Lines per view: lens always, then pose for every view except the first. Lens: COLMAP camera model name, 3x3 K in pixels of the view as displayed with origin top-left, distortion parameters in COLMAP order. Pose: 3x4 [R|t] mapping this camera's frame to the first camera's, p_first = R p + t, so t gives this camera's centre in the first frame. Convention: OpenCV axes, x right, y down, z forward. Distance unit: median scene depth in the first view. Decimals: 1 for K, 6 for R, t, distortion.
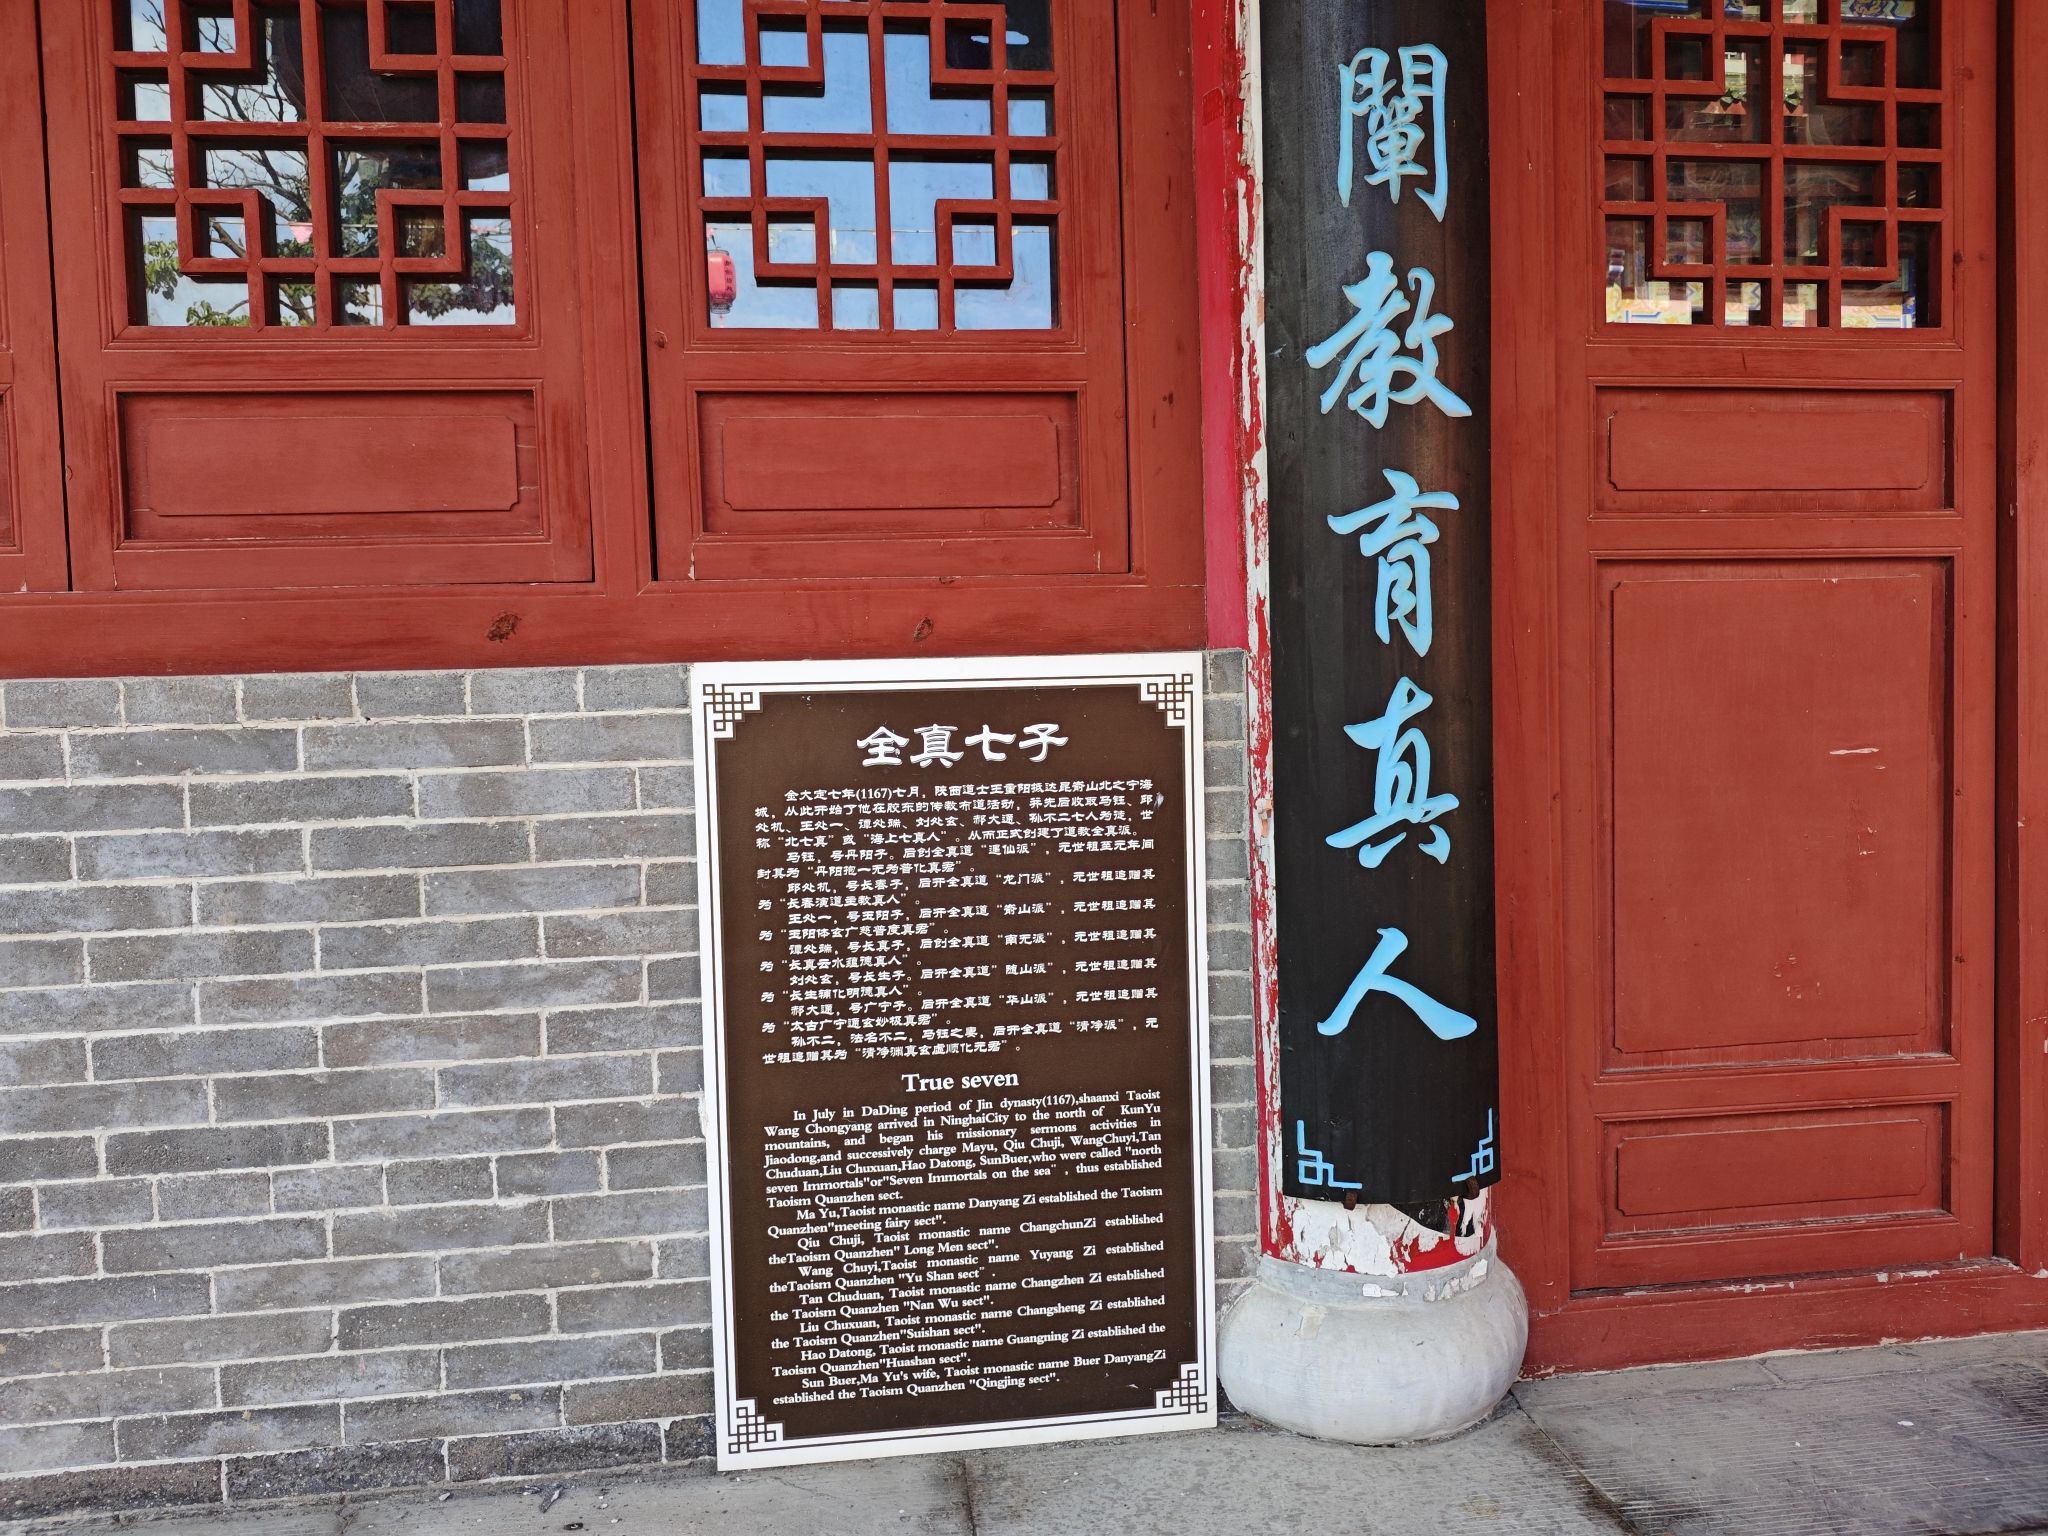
lens RADIAL K [[1475.2, 0, 1024.0], [0, 1475.2, 768.0], [0, 0, 1]] dist [0.019317, -0.036123]
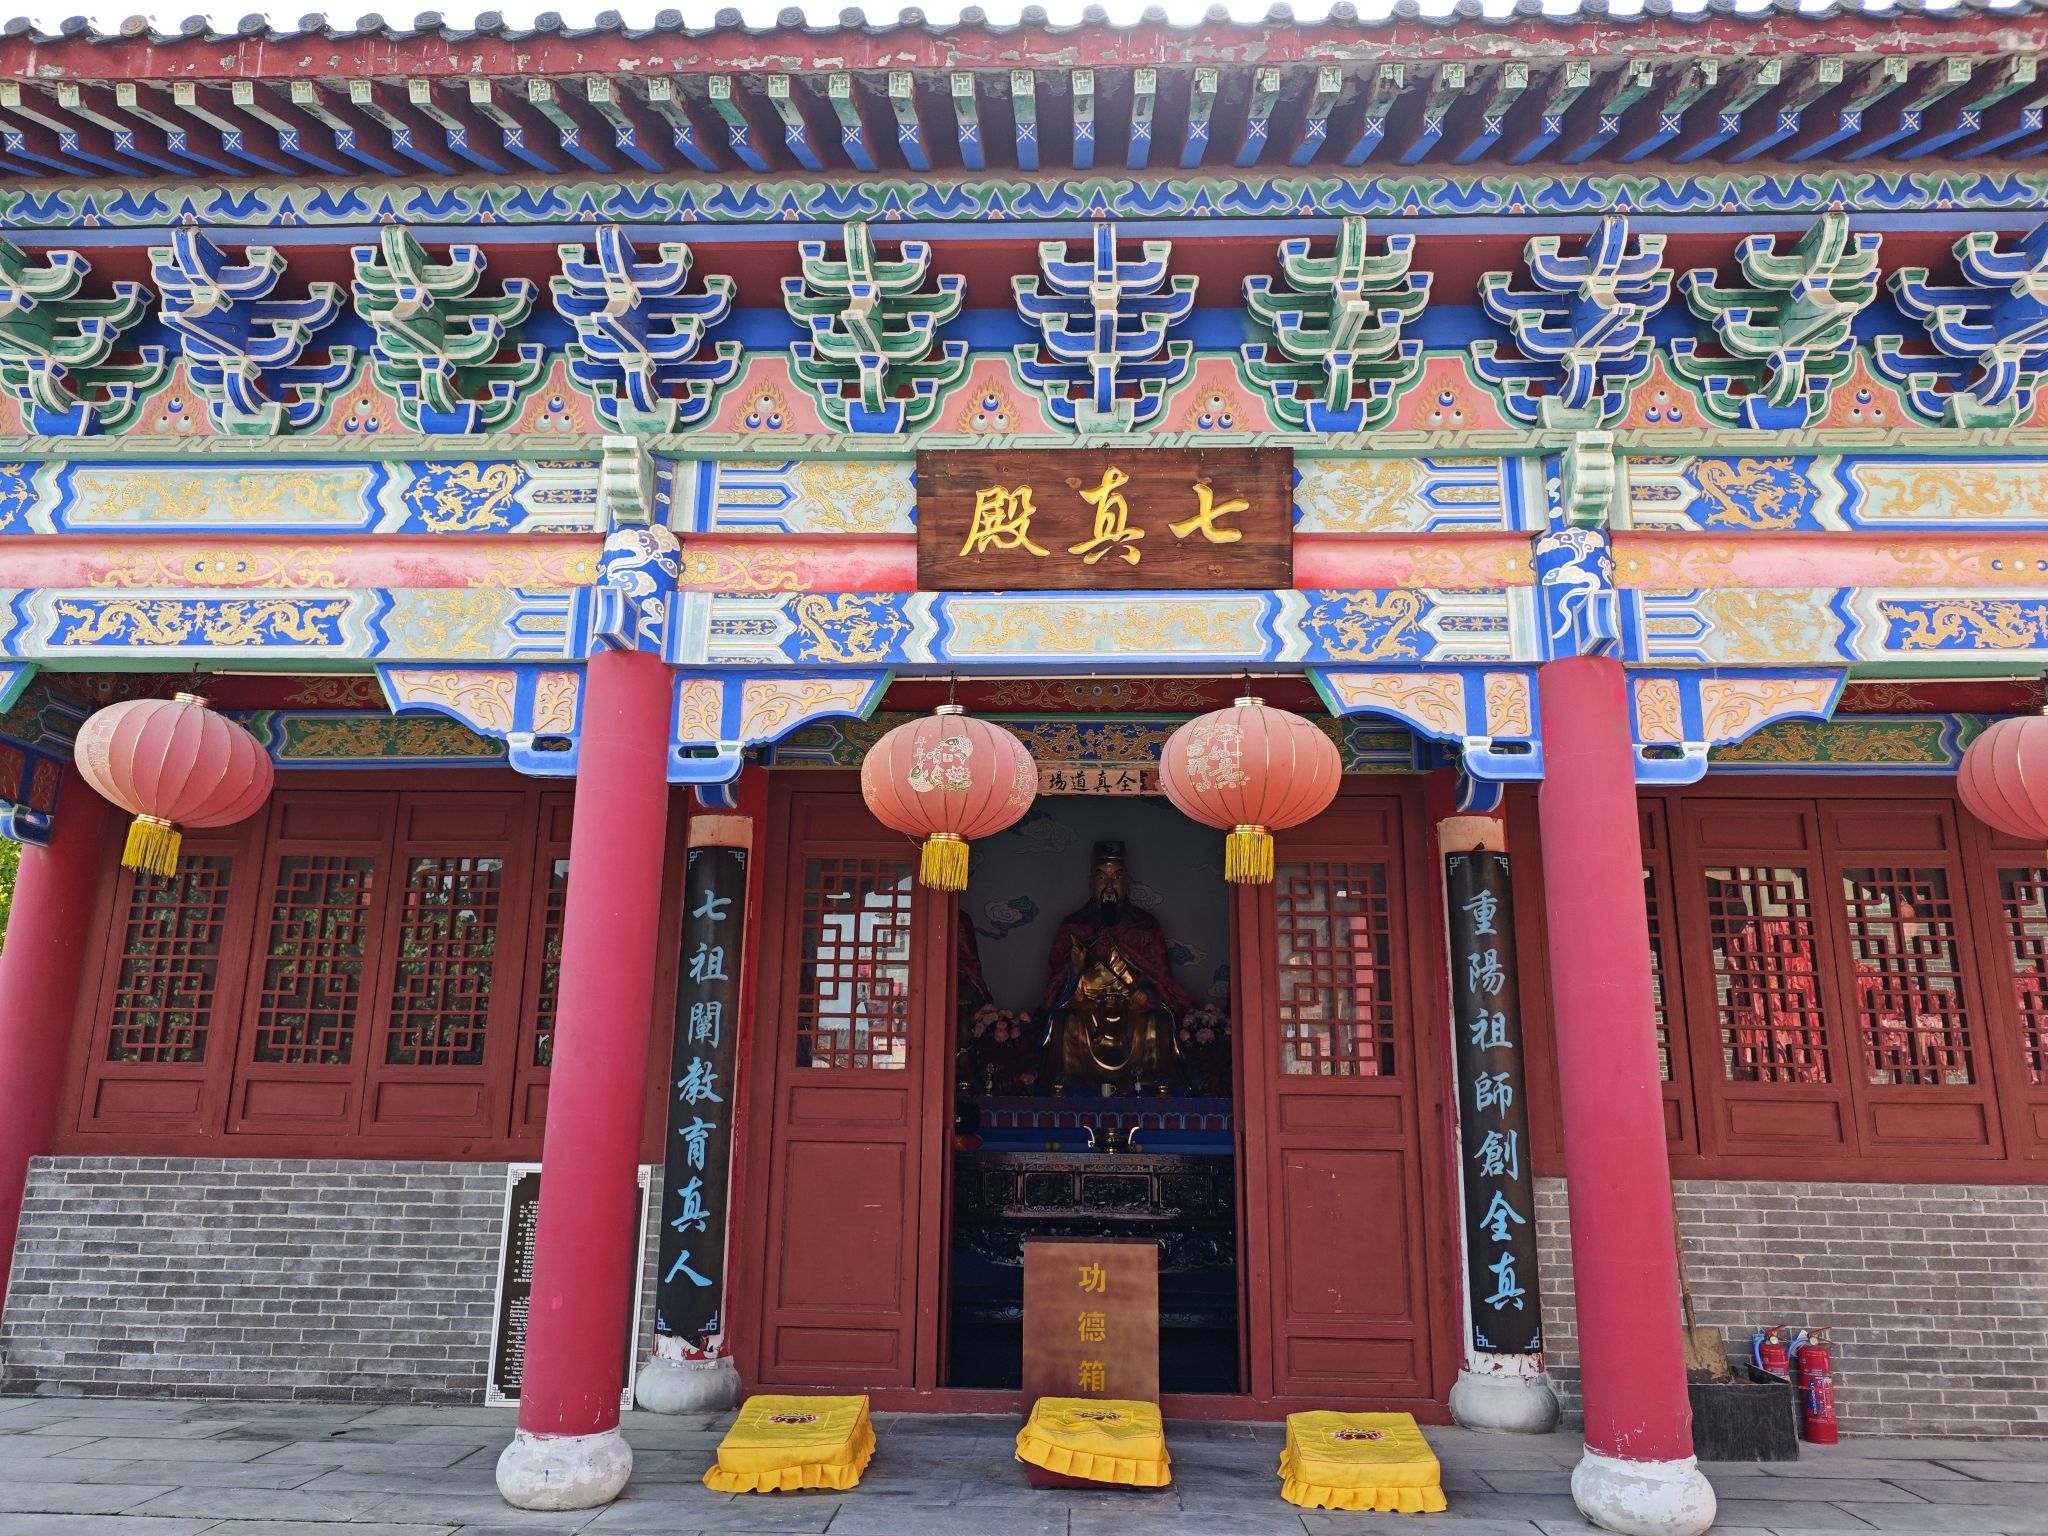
lens RADIAL K [[1475.2, 0, 1024.0], [0, 1475.2, 768.0], [0, 0, 1]] dist [0.019317, -0.036123]
pose [[0.985587, 0.000507, -0.169169, 1.646157], [-0.049350, 0.957363, -0.284641, -0.028522], [0.161812, 0.288887, 0.943590, -2.526150]]
